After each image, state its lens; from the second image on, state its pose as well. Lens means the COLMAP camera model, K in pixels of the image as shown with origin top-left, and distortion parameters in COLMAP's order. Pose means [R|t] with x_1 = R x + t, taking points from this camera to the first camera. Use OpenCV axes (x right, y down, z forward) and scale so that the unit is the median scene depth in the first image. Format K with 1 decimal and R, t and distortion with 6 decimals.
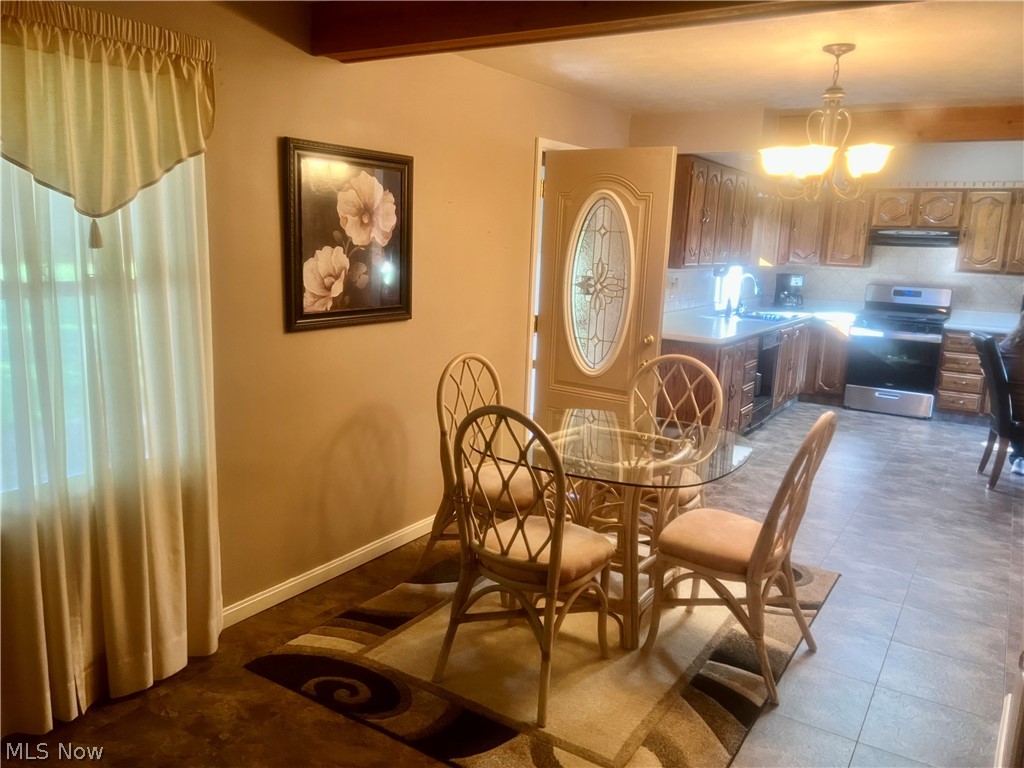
lens RADIAL K [[761.4, 0, 505.9], [0, 761.4, 381.3], [0, 0, 1]] dist [0.019614, -0.032149]
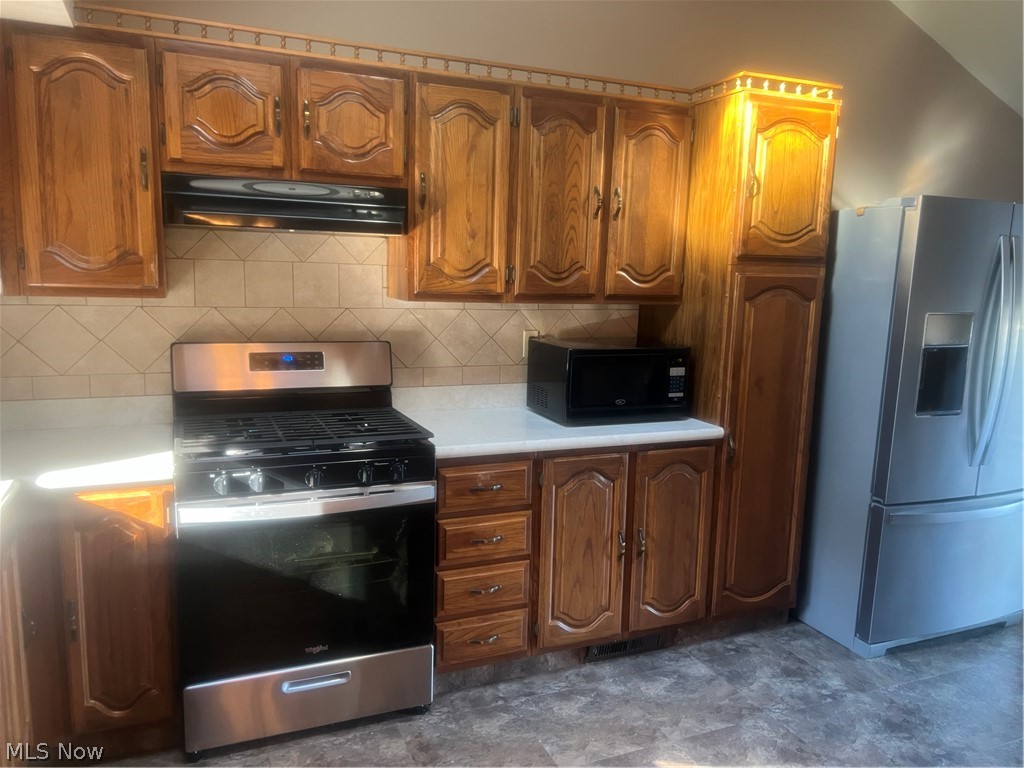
lens RADIAL K [[761.4, 0, 522.8], [0, 761.4, 392.4], [0, 0, 1]] dist [0.019614, -0.032149]
pose [[0.539749, -0.144655, 0.829305, 0.283865], [0.151215, 0.985762, 0.073528, -0.111100], [-0.828133, 0.085717, 0.553938, 0.710456]]
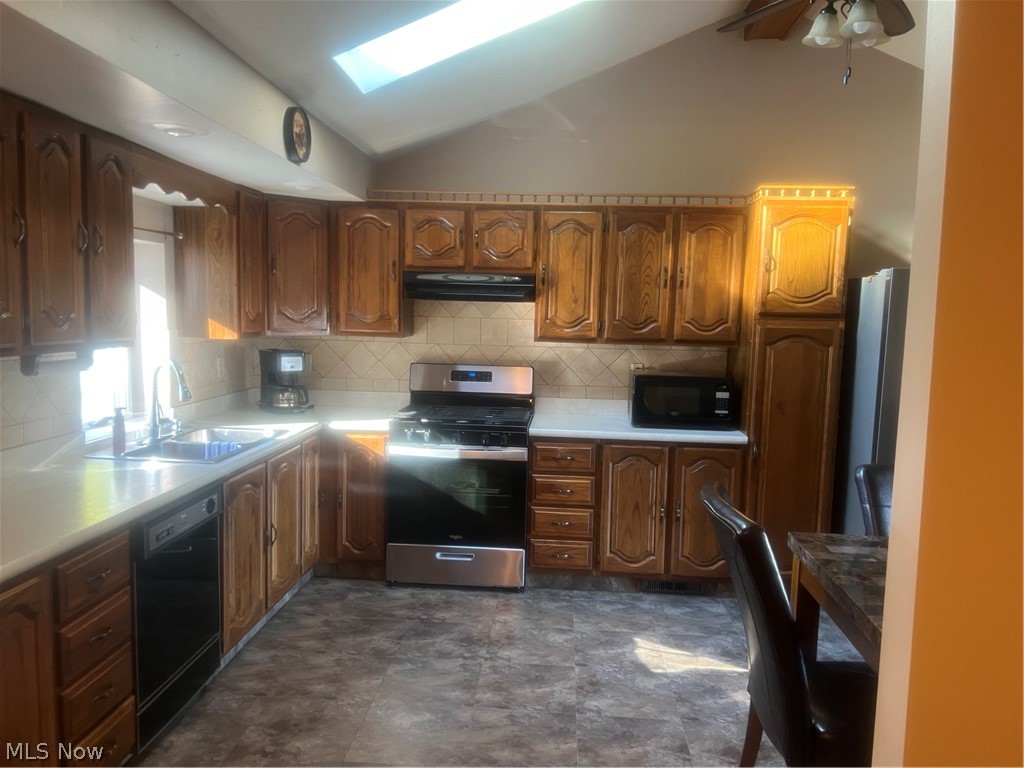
lens RADIAL K [[761.4, 0, 521.7], [0, 761.4, 387.1], [0, 0, 1]] dist [0.019614, -0.032149]
pose [[0.863274, -0.058327, 0.501354, 0.254452], [0.096732, 0.994007, -0.050921, -0.071658], [-0.495379, 0.092456, 0.863743, 0.452859]]
